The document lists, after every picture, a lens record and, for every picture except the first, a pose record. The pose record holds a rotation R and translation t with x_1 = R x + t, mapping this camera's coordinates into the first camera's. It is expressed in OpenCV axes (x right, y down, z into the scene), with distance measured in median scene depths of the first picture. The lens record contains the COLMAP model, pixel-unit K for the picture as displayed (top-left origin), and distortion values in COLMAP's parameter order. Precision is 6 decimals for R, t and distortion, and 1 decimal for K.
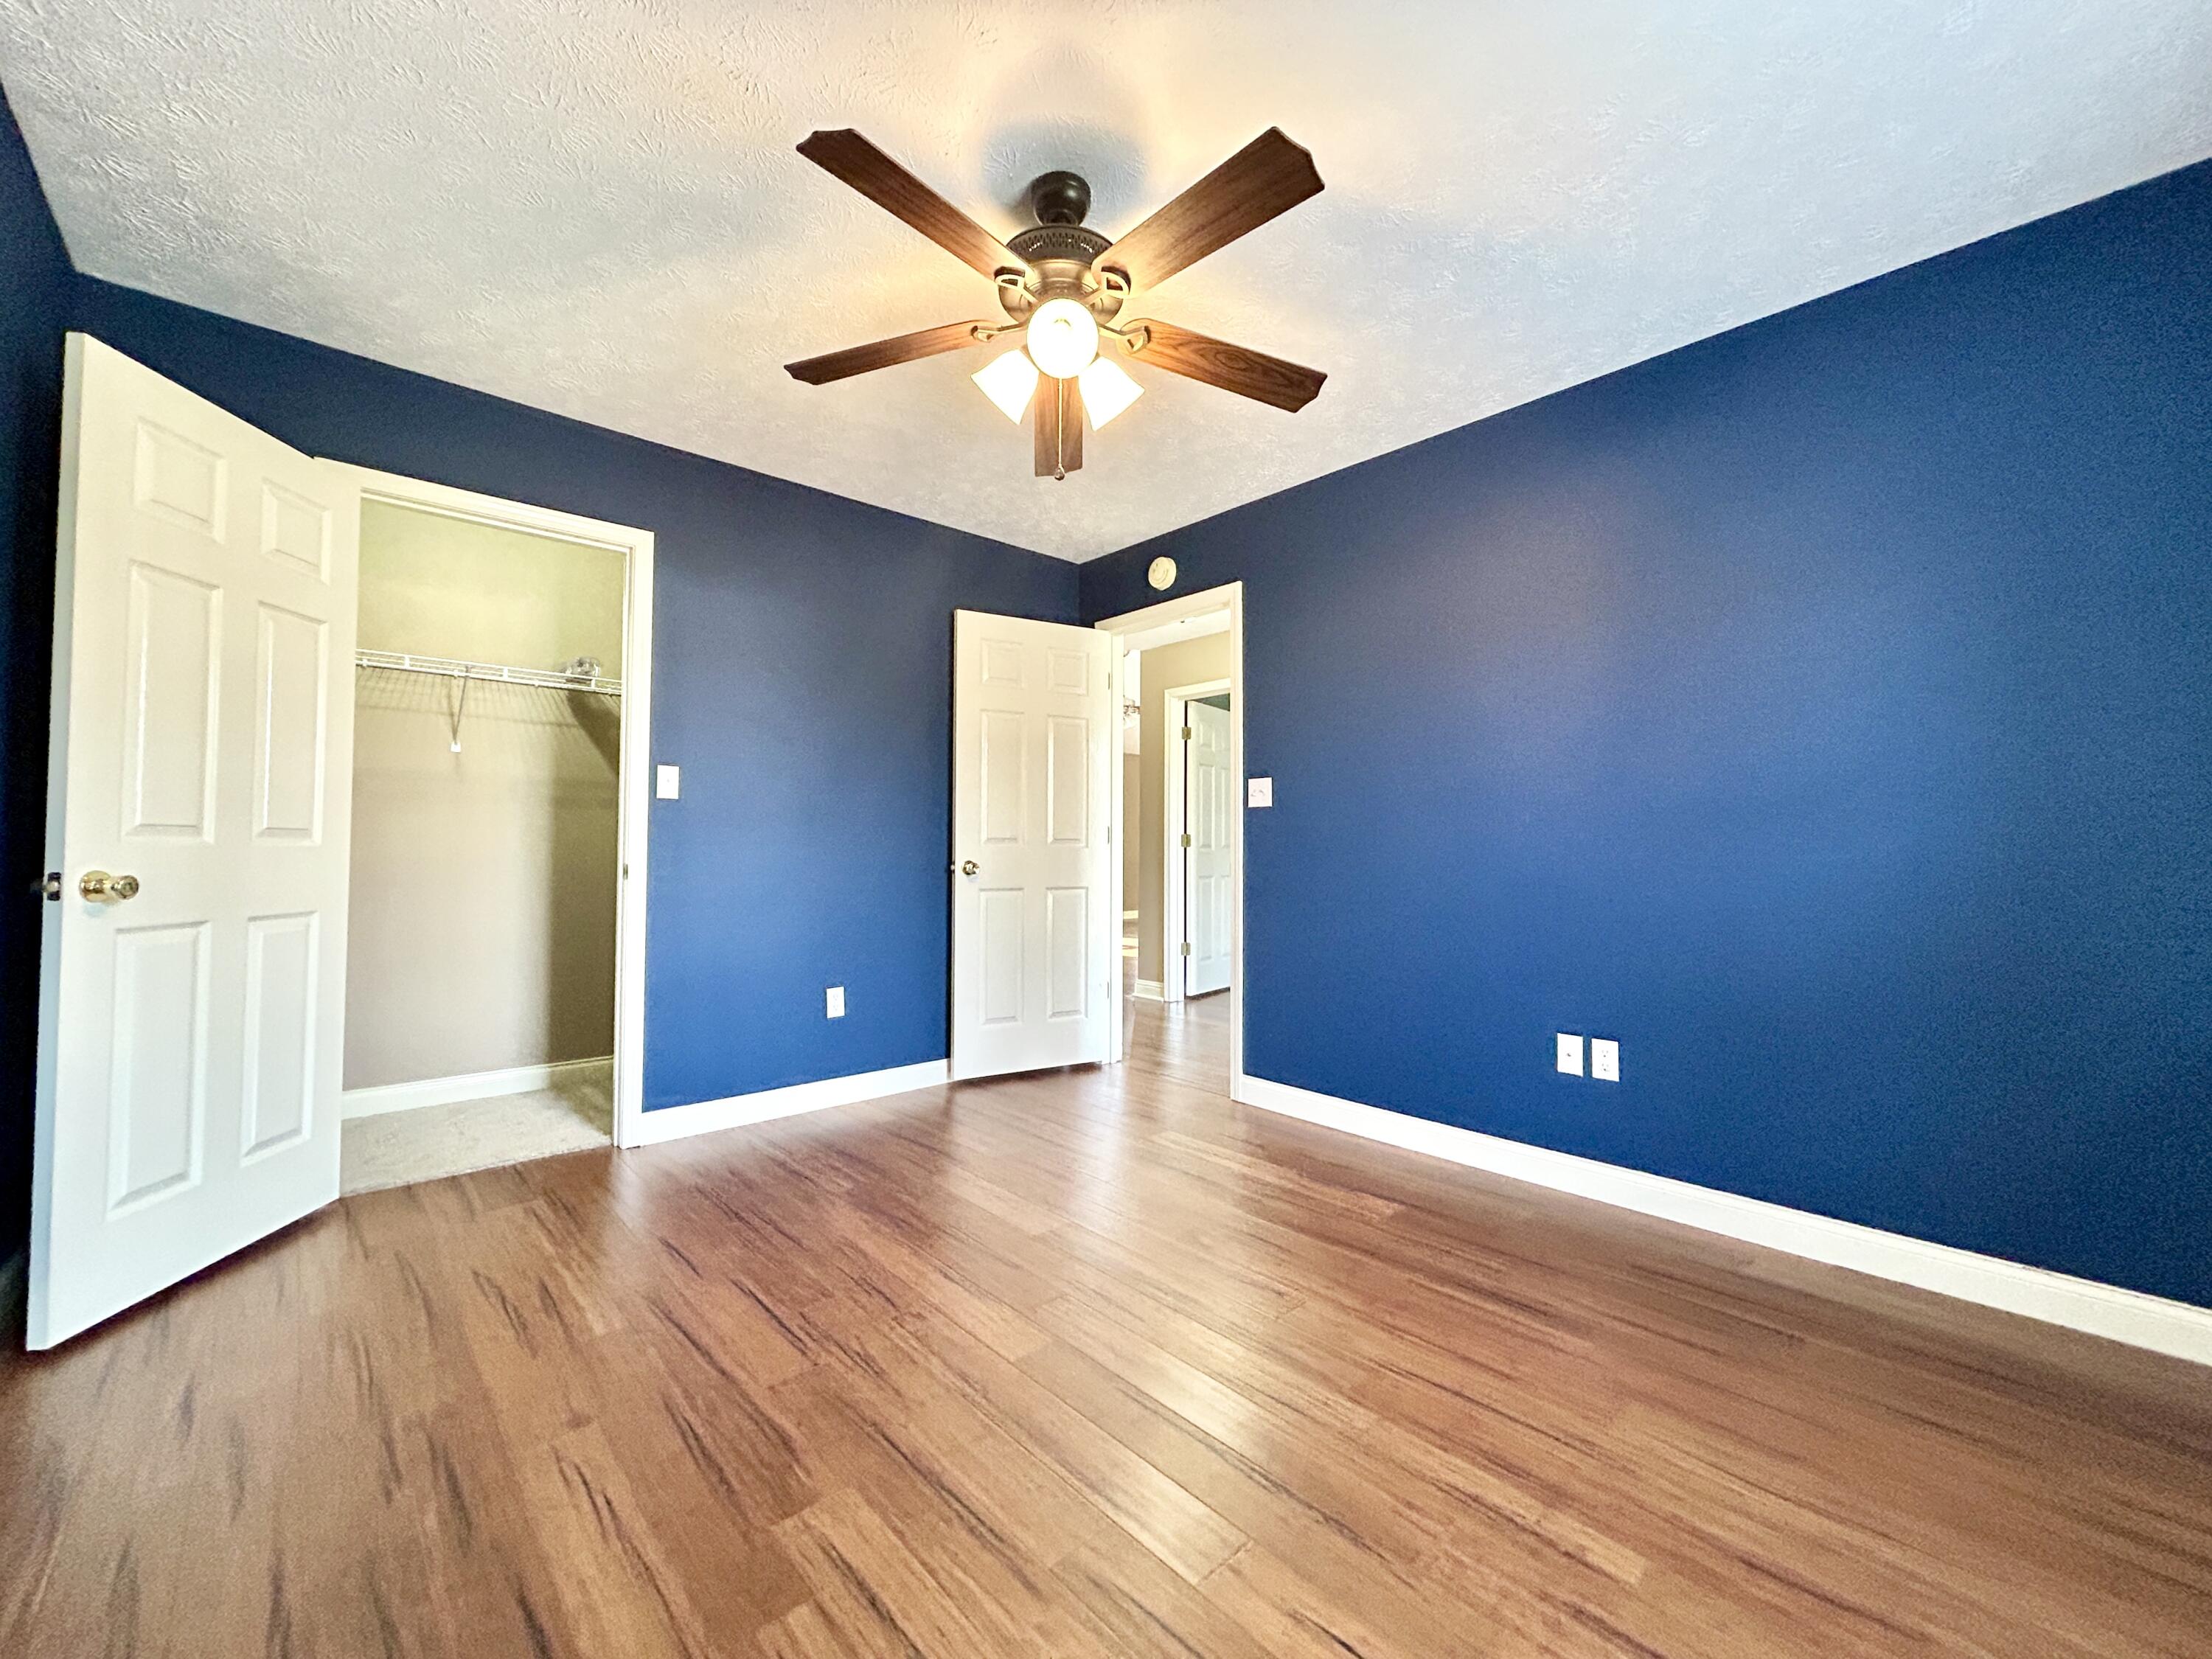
lens RADIAL K [[896.9, 0, 1097.5], [0, 896.9, 827.8], [0, 0, 1]] dist [0.001957, 0.000704]
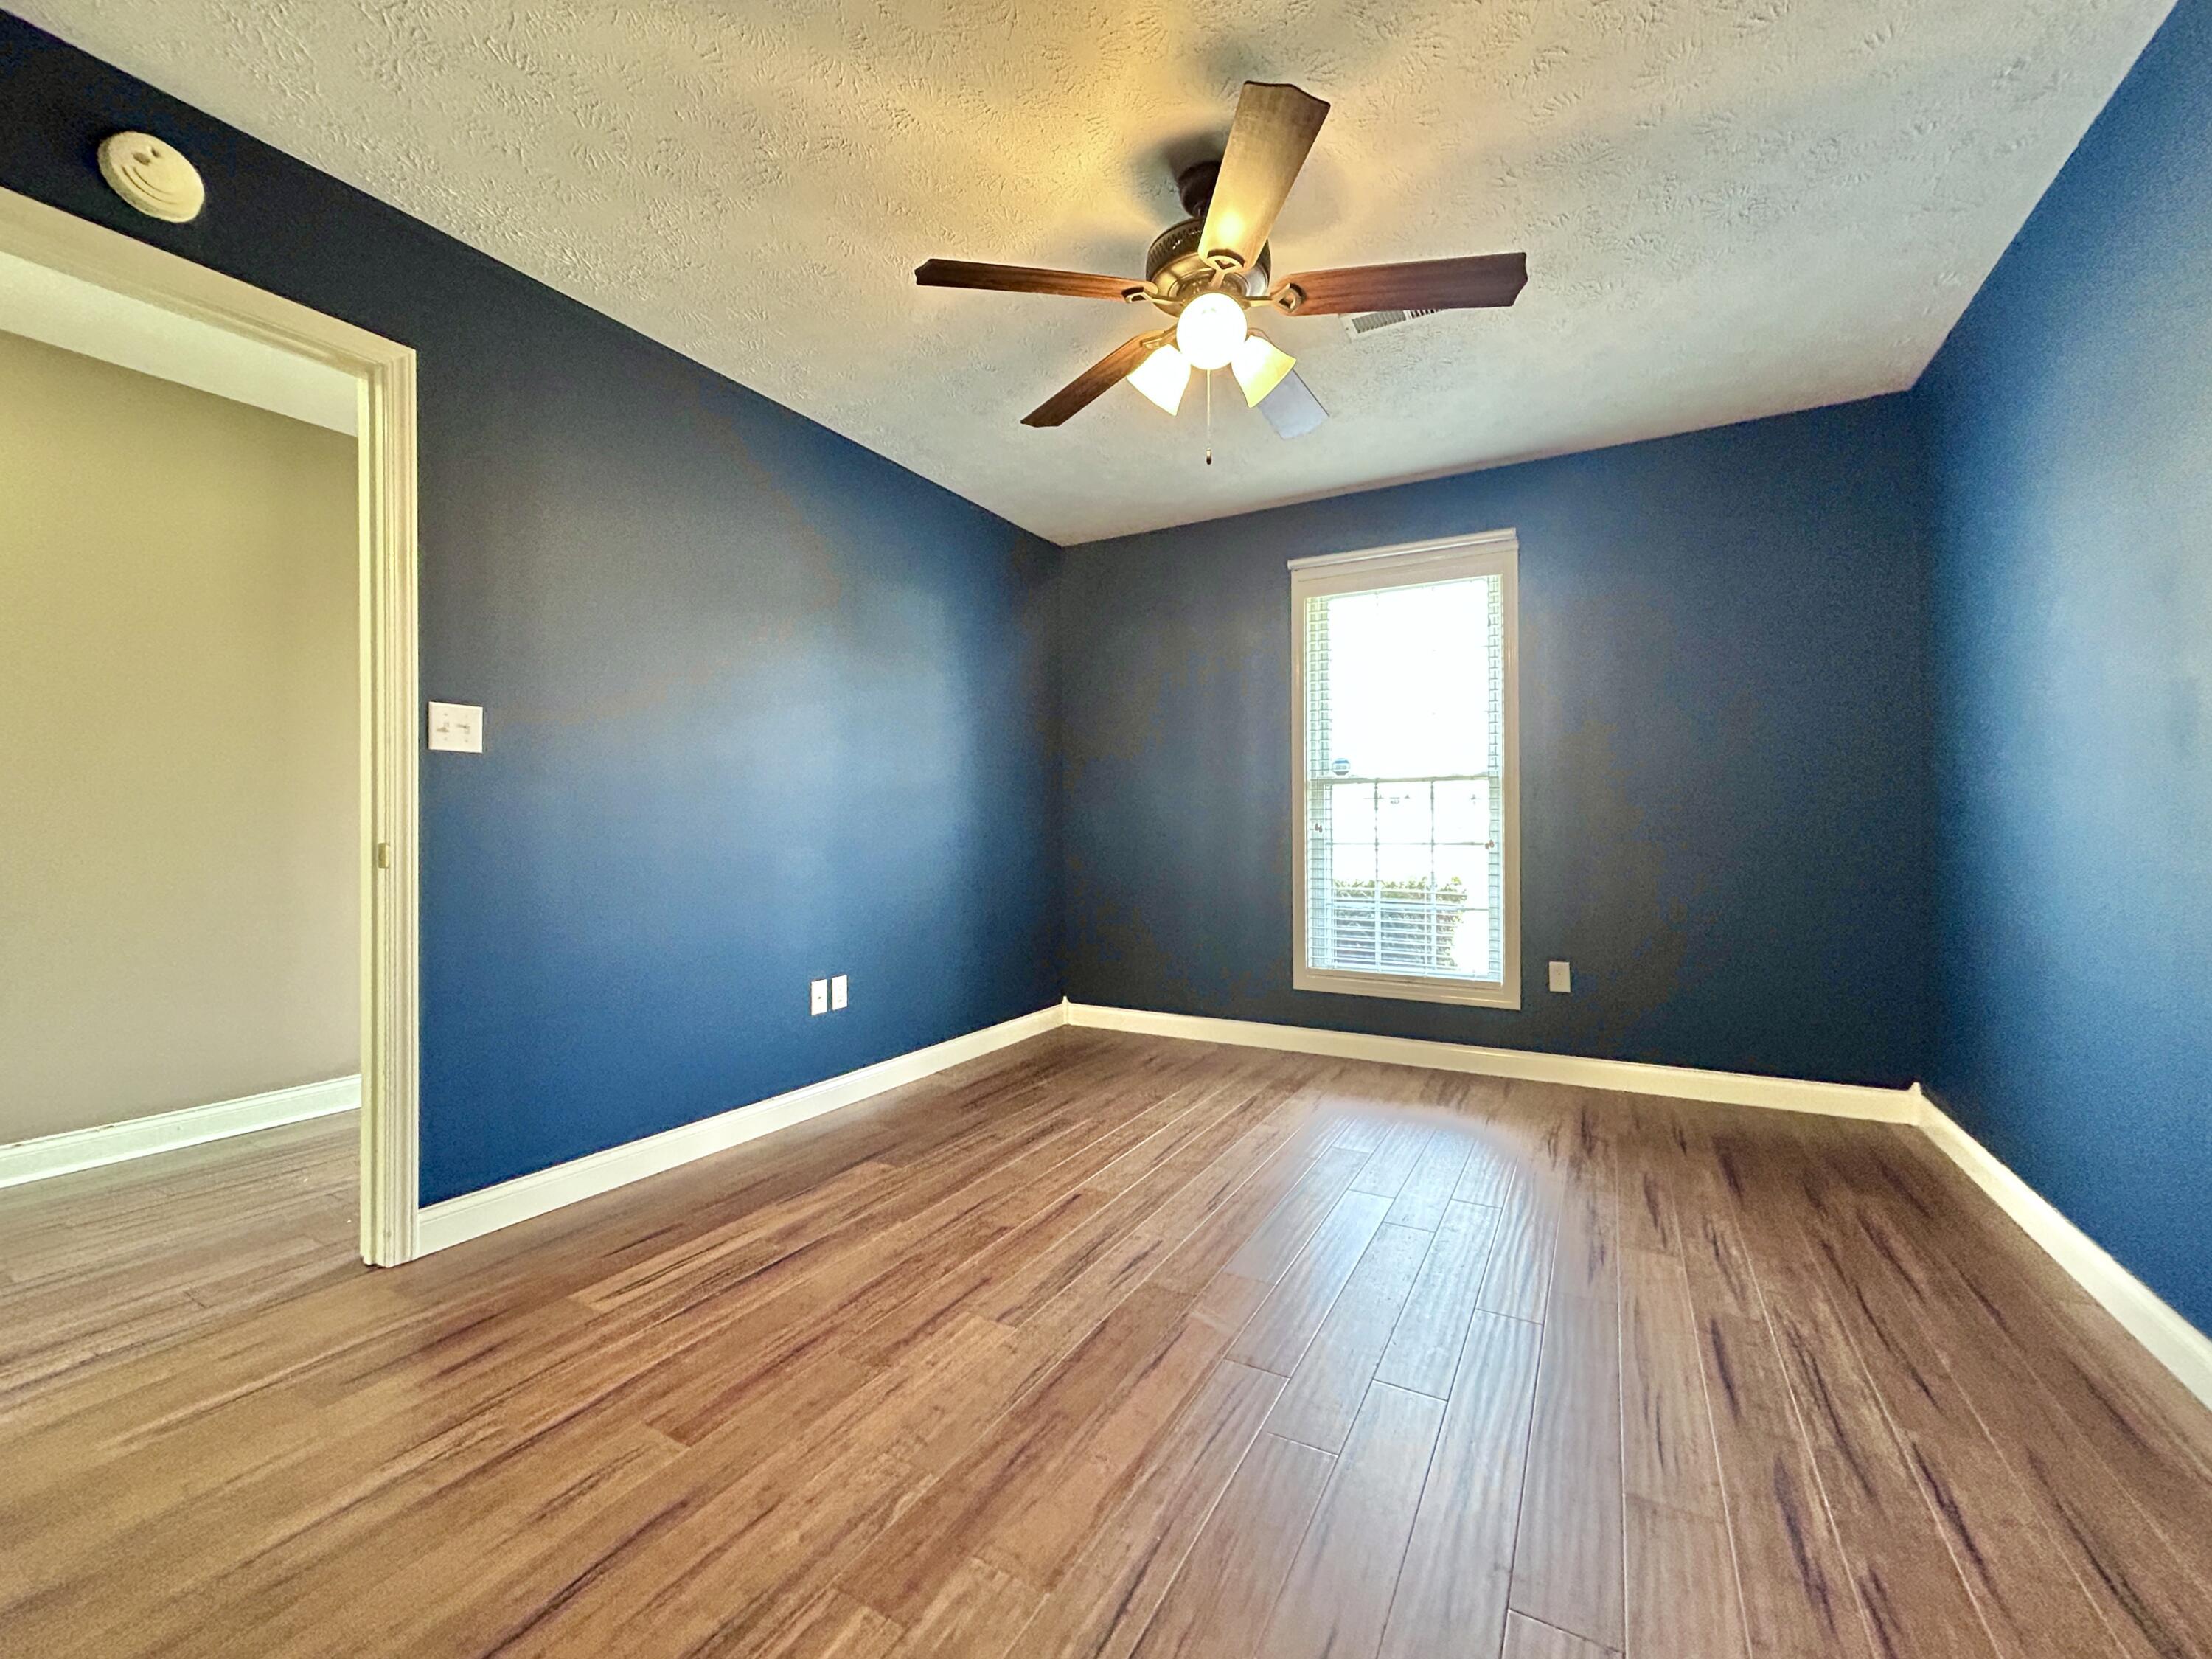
lens RADIAL K [[896.9, 0, 1097.5], [0, 896.9, 827.8], [0, 0, 1]] dist [0.001957, 0.000704]
pose [[-0.313565, -0.003716, 0.949560, -0.744856], [-0.025724, 0.999659, -0.004583, 0.028214], [-0.949218, -0.025863, -0.313553, 1.084247]]
